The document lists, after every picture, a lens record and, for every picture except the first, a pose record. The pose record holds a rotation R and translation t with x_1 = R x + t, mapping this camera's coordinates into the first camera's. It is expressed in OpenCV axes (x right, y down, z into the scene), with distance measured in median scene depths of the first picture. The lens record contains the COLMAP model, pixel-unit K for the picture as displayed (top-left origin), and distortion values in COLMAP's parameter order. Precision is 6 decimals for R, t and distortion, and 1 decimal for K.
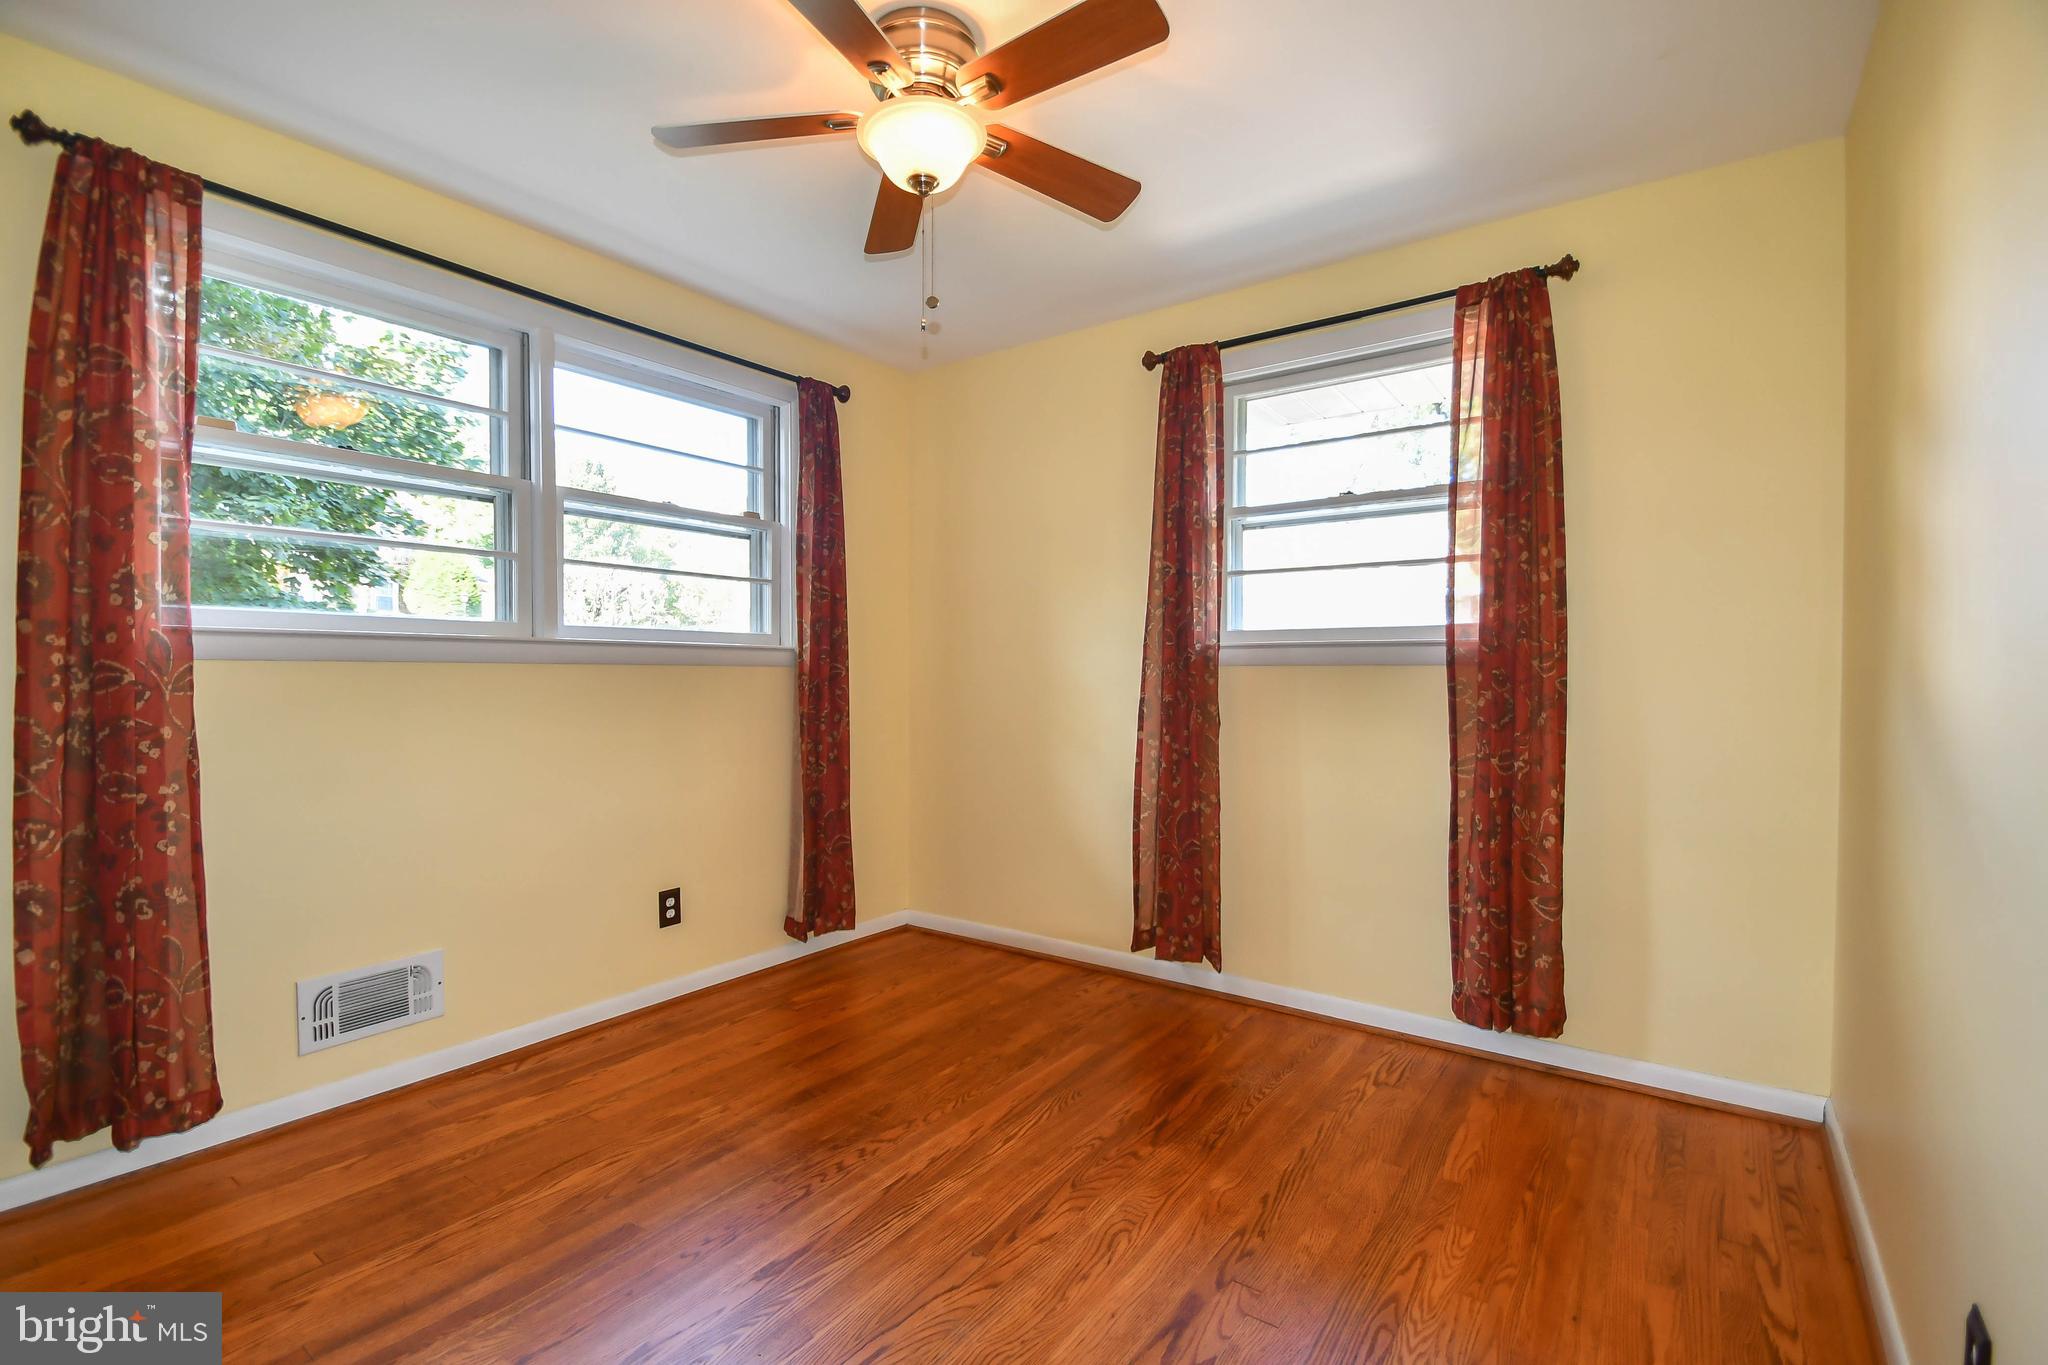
lens RADIAL K [[919.0, 0, 1013.1], [0, 919.0, 685.6], [0, 0, 1]] dist [0.010342, -0.013856]
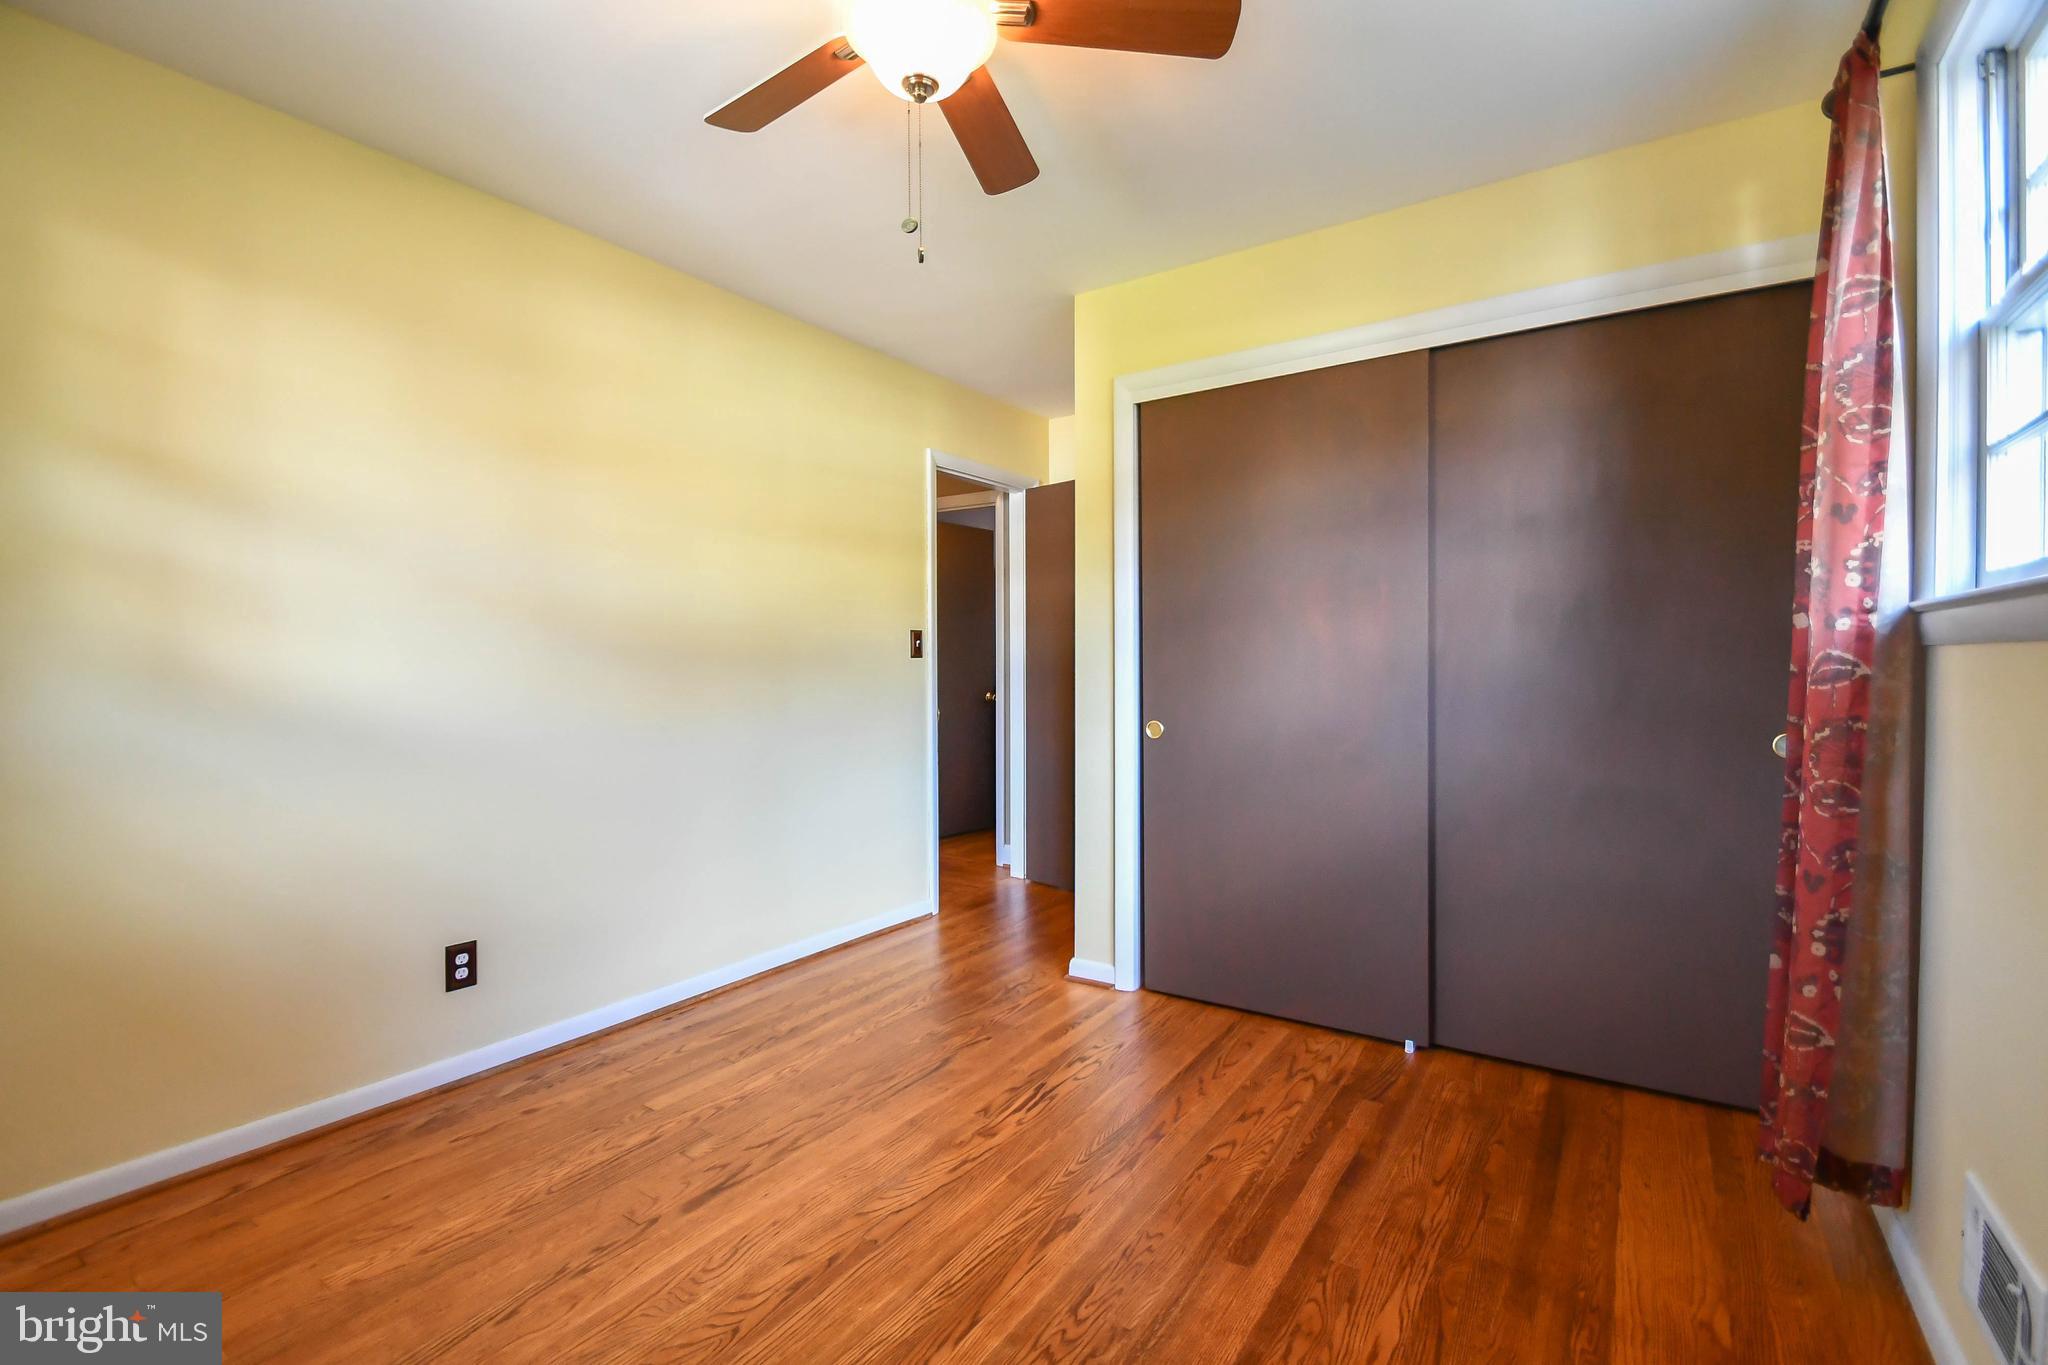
lens RADIAL K [[919.0, 0, 1013.1], [0, 919.0, 685.6], [0, 0, 1]] dist [0.010342, -0.013856]
pose [[-0.999335, 0.005376, -0.036059, -0.153285], [0.004149, 0.999413, 0.033999, -0.024506], [0.036221, 0.033827, -0.998771, 1.894997]]
